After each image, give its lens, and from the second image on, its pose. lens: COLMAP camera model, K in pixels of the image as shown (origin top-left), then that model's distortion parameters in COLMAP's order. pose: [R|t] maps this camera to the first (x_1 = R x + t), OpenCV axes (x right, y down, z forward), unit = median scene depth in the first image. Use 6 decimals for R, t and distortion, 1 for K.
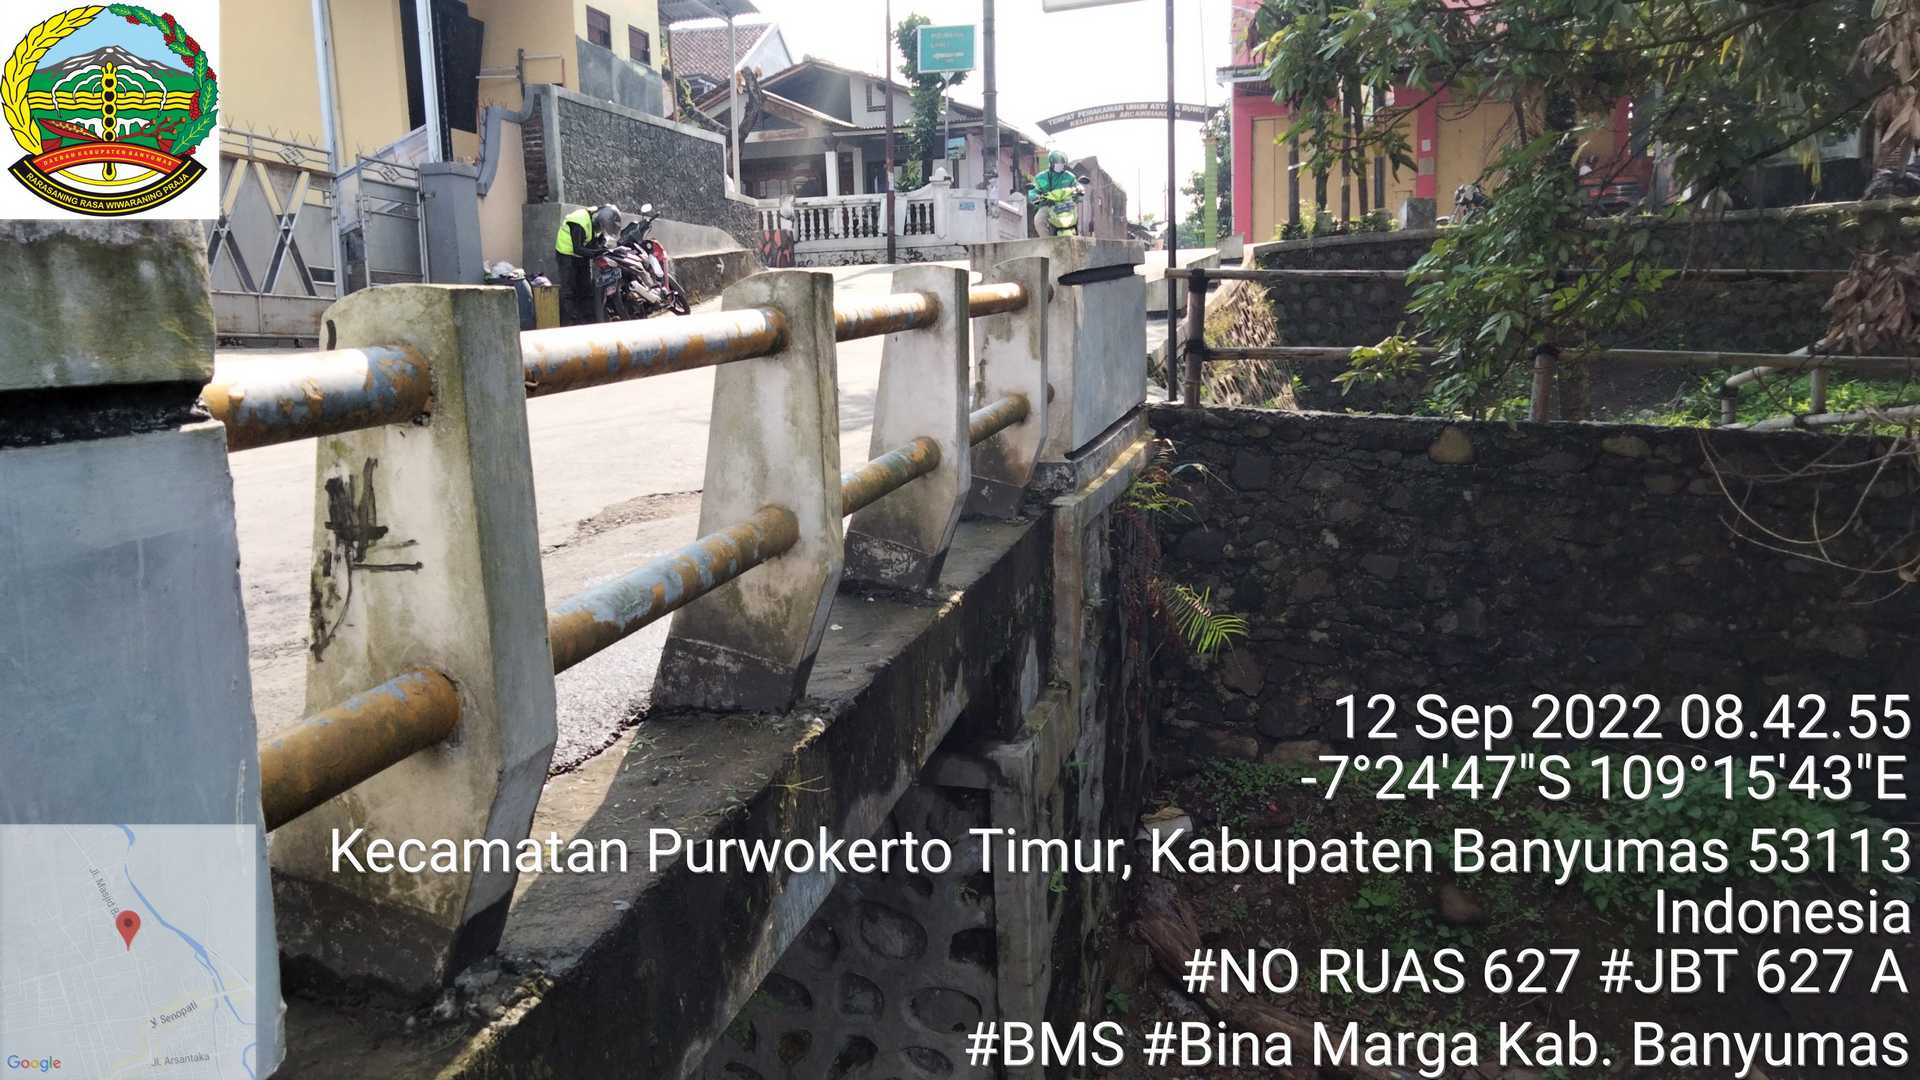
lens RADIAL K [[1411.4, 0, 959.0], [0, 1411.4, 532.0], [0, 0, 1]] dist [0.016026, 0.001835]
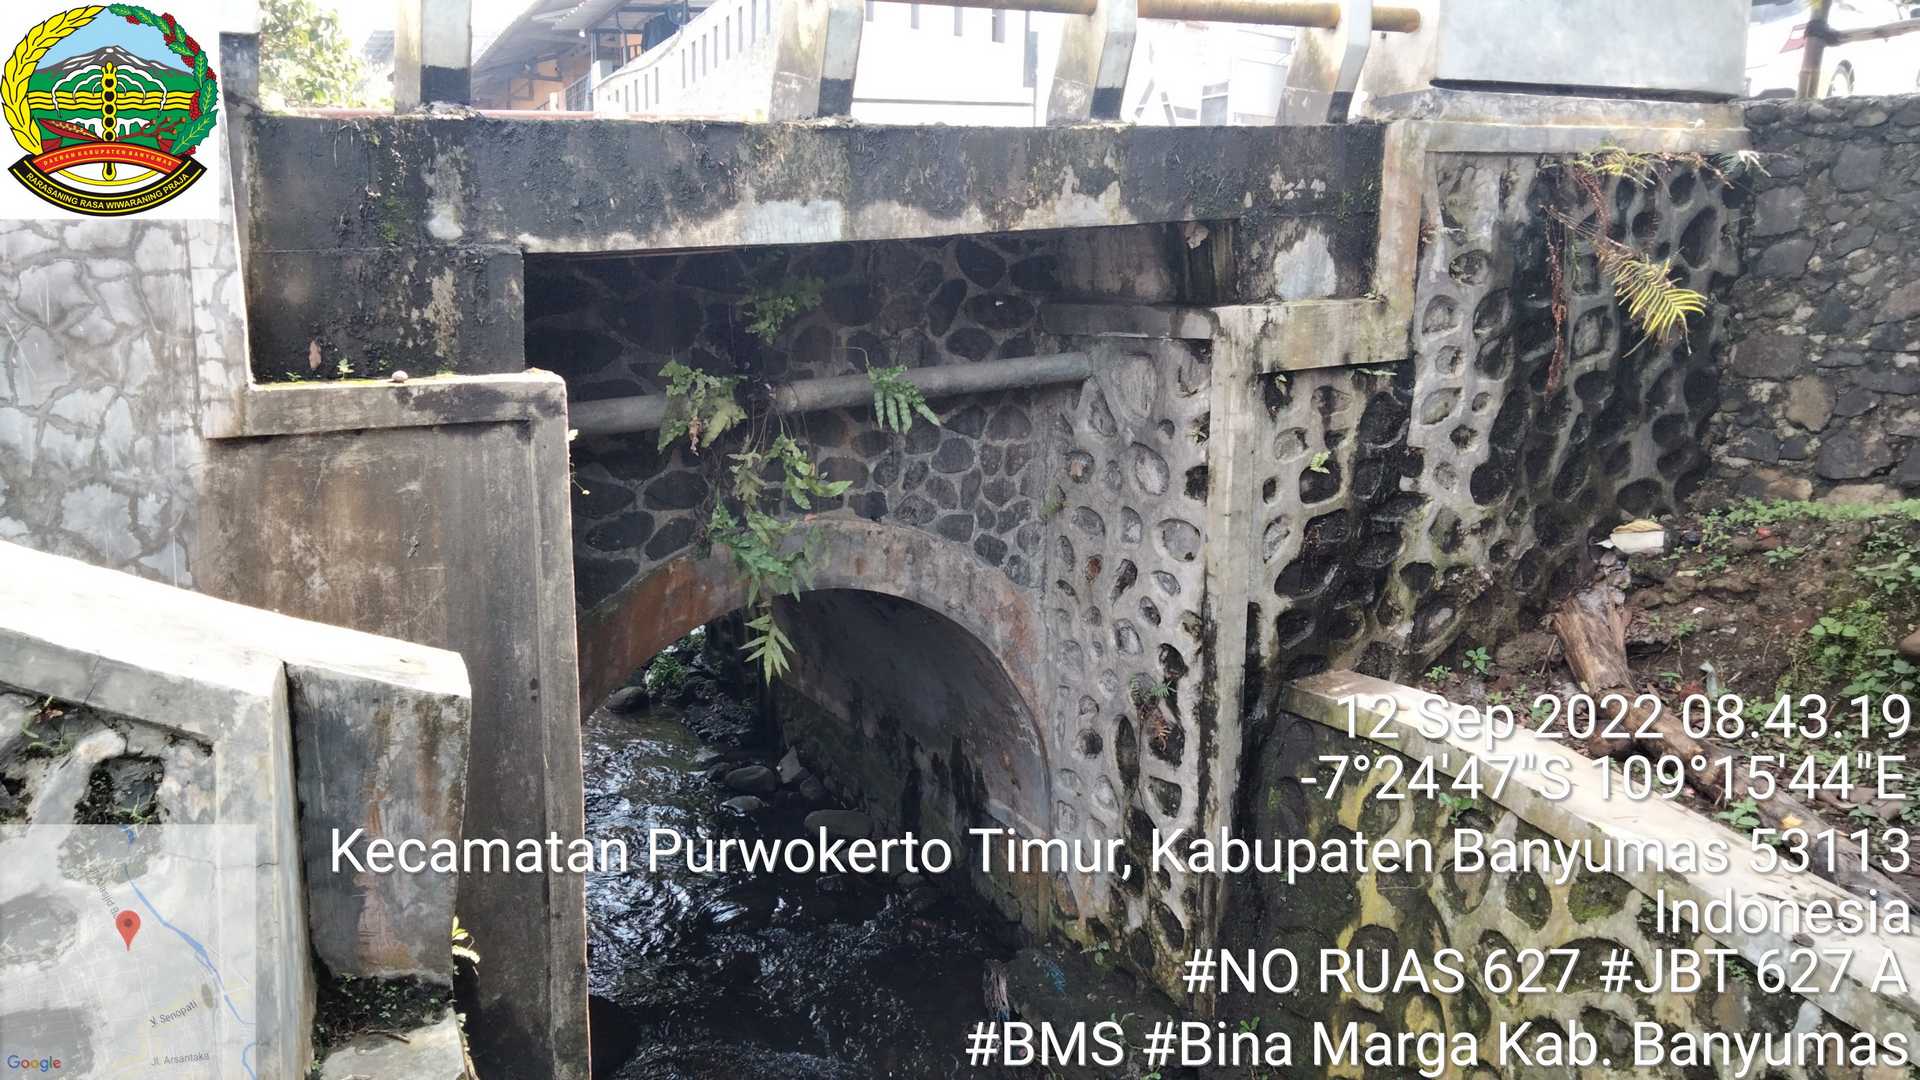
lens RADIAL K [[1411.4, 0, 959.6], [0, 1411.4, 542.4], [0, 0, 1]] dist [0.016026, 0.001835]
pose [[0.745038, 0.134021, -0.653419, 0.398216], [-0.107069, 0.990933, 0.081165, 0.170451], [0.658373, 0.009490, 0.752632, 0.000650]]
